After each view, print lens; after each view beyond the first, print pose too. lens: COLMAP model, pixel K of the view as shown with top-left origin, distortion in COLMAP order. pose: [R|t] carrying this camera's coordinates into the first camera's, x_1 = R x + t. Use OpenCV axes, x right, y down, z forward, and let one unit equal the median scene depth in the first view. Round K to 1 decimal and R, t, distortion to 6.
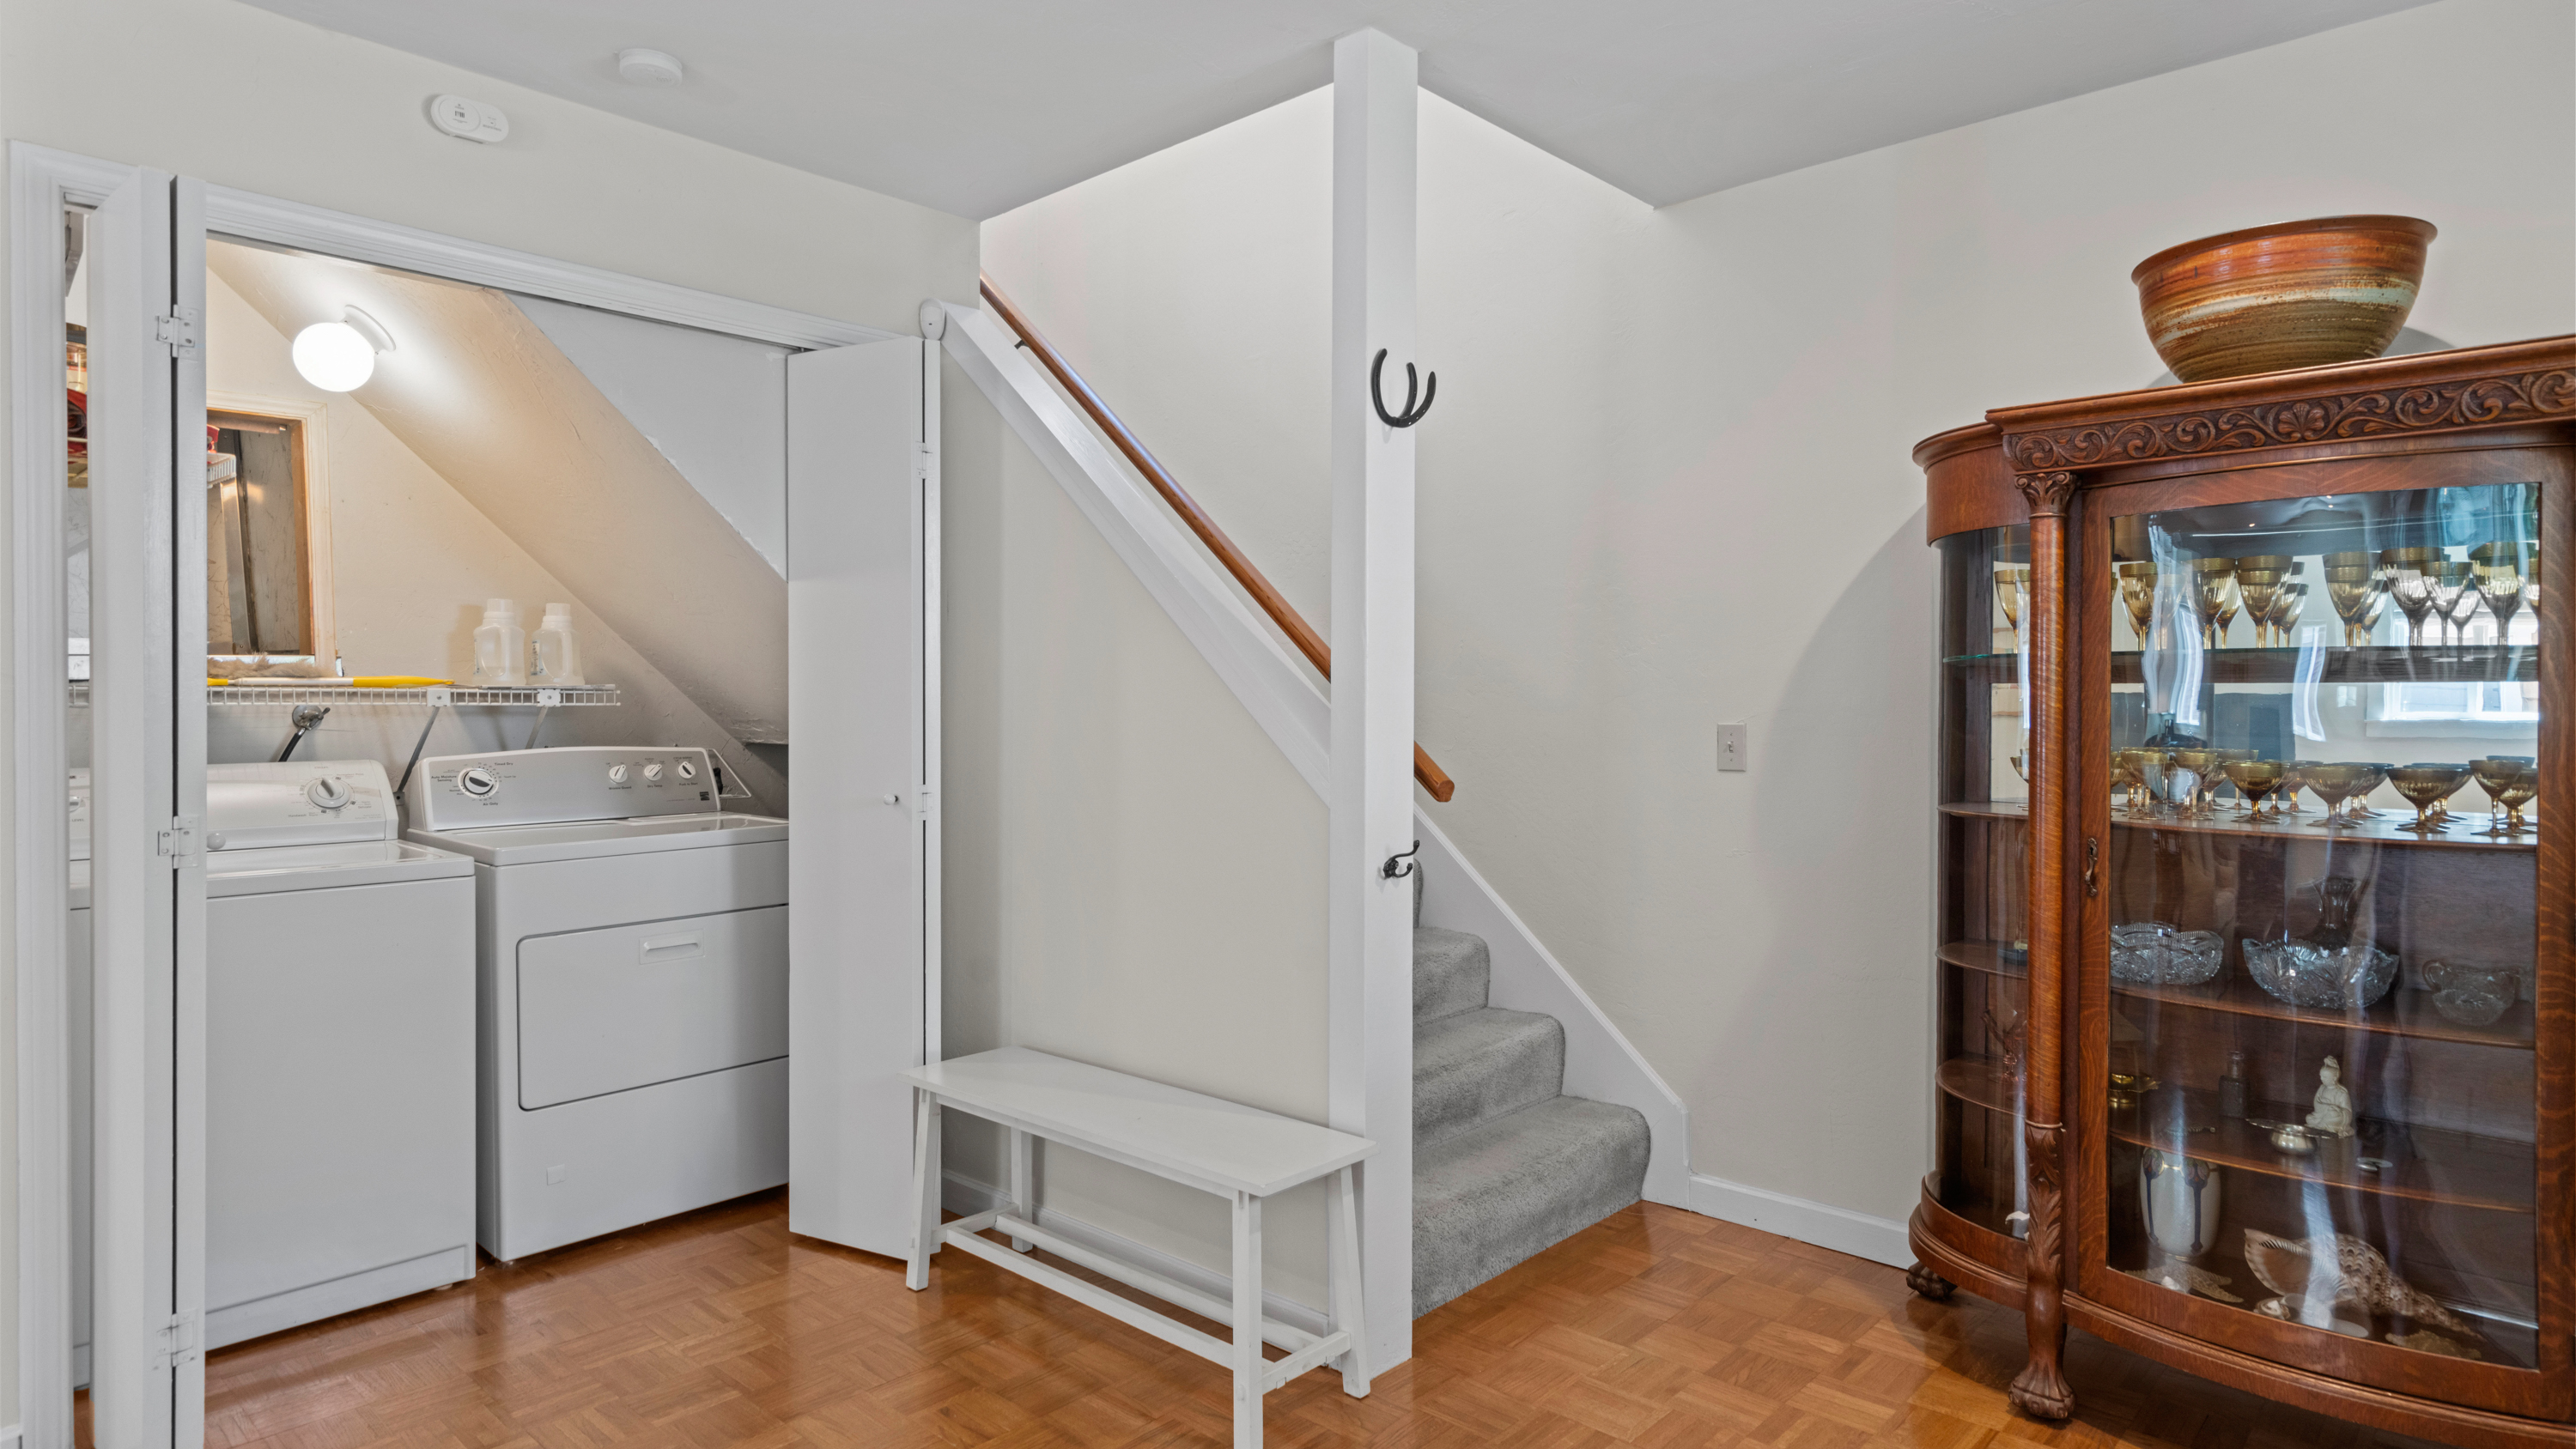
lens RADIAL K [[1422.1, 0, 1289.0], [0, 1422.1, 695.6], [0, 0, 1]] dist [-0.006212, -0.001384]
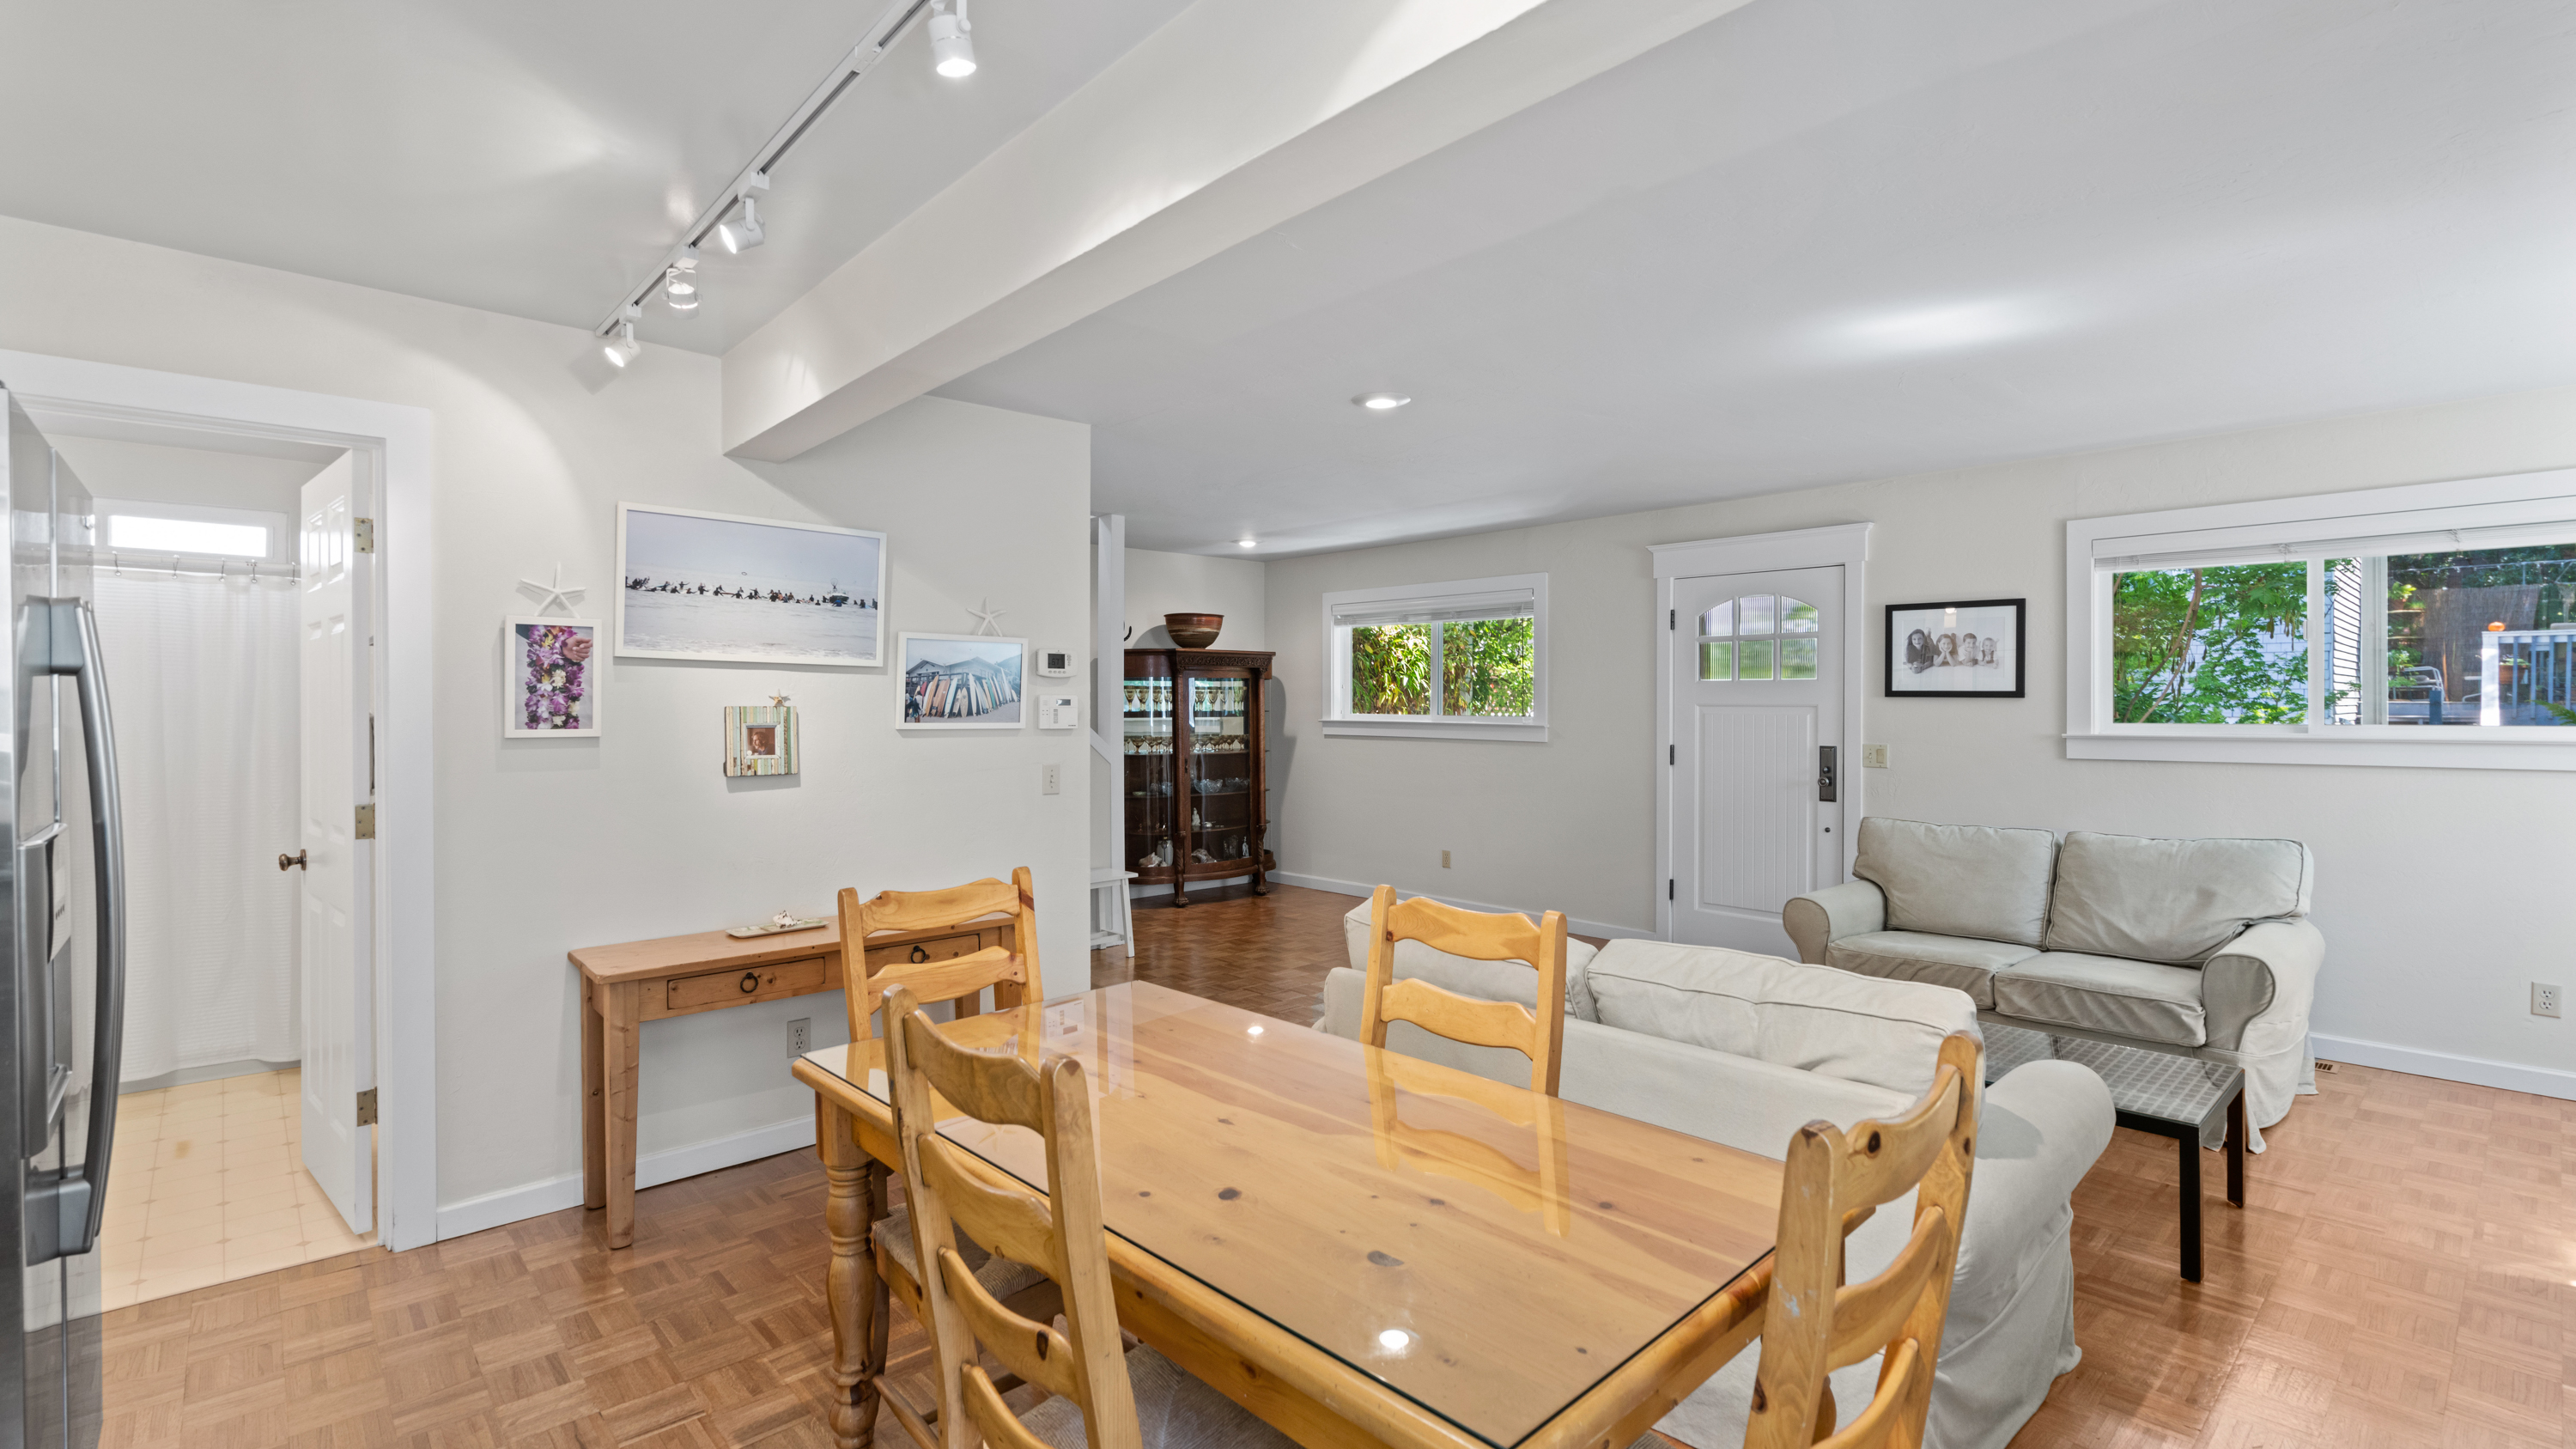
lens RADIAL K [[1181.7, 0, 1279.5], [0, 1181.7, 699.2], [0, 0, 1]] dist [0.003864, -0.000571]
pose [[0.080466, 0.000187, 0.996757, -2.694463], [0.012341, 0.999923, -0.001184, -0.053894], [-0.996681, 0.012396, 0.080457, 0.450954]]
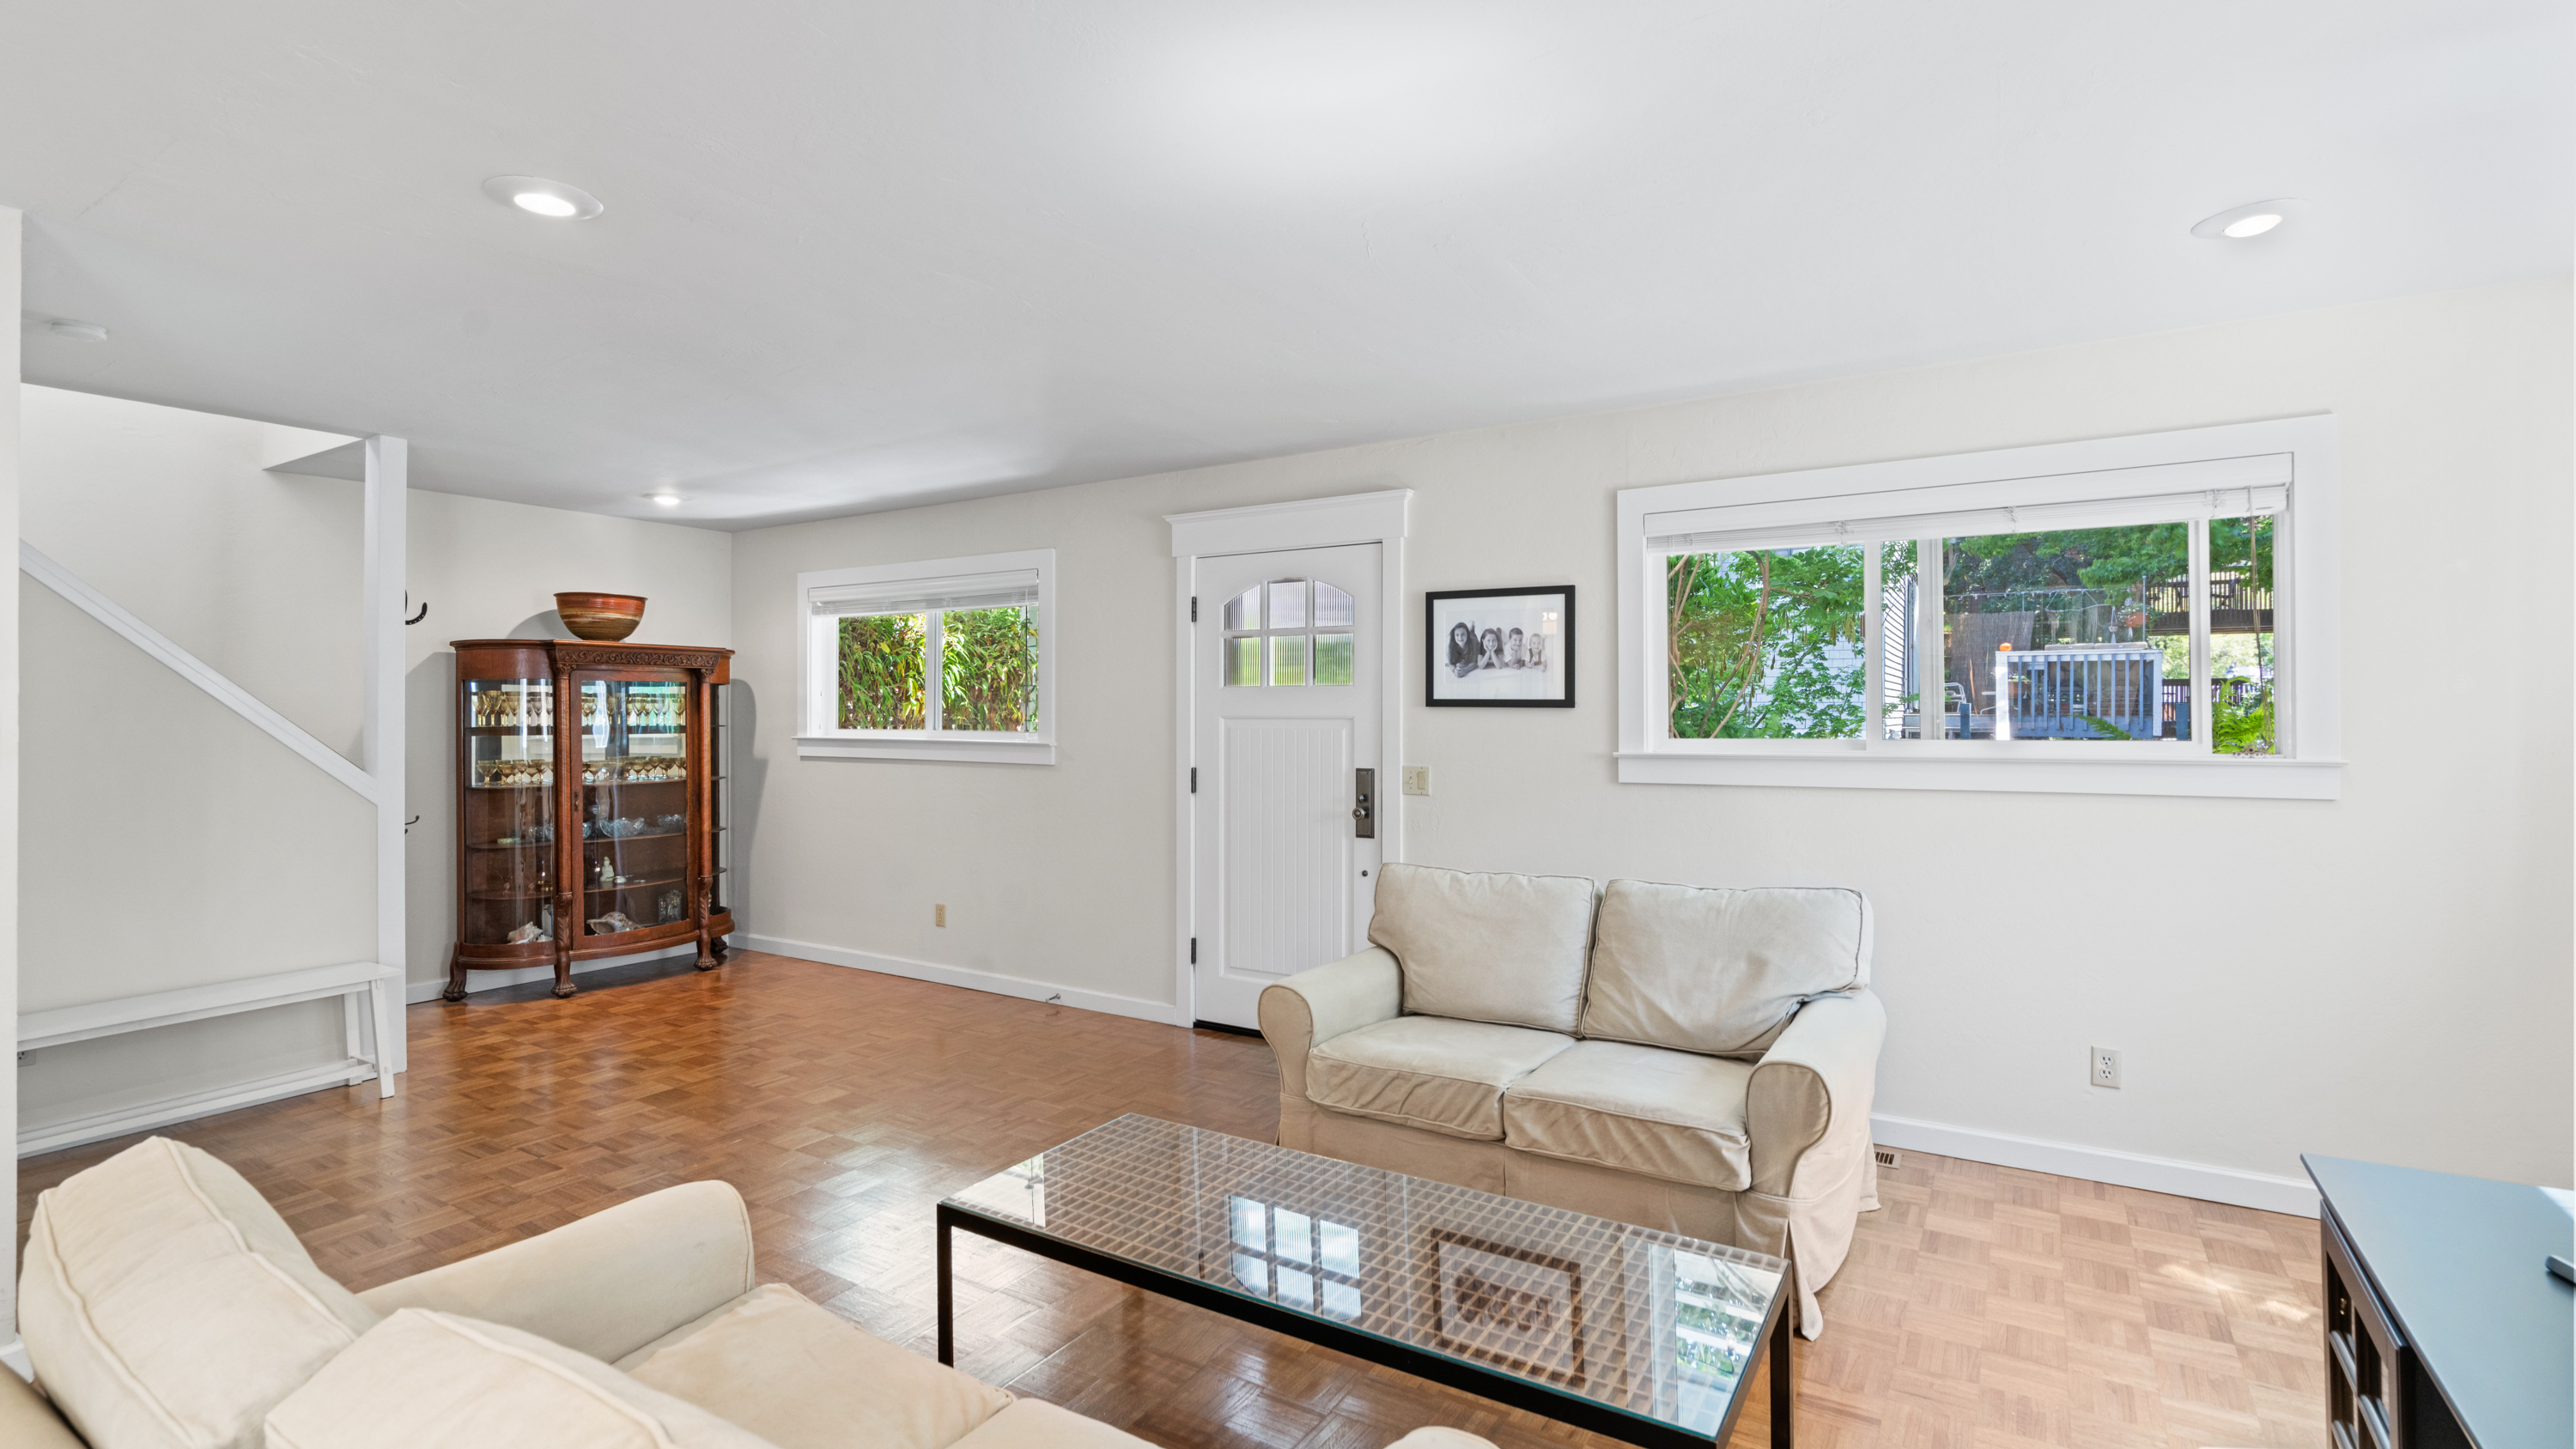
lens RADIAL K [[1194.7, 0, 1289.4], [0, 1194.7, 689.4], [0, 0, 1]] dist [-0.002086, 0.000991]
pose [[-0.183464, 0.019093, 0.982841, -2.083456], [0.011840, 0.999782, -0.017212, -0.043774], [-0.982955, 0.008479, -0.183650, 0.000877]]
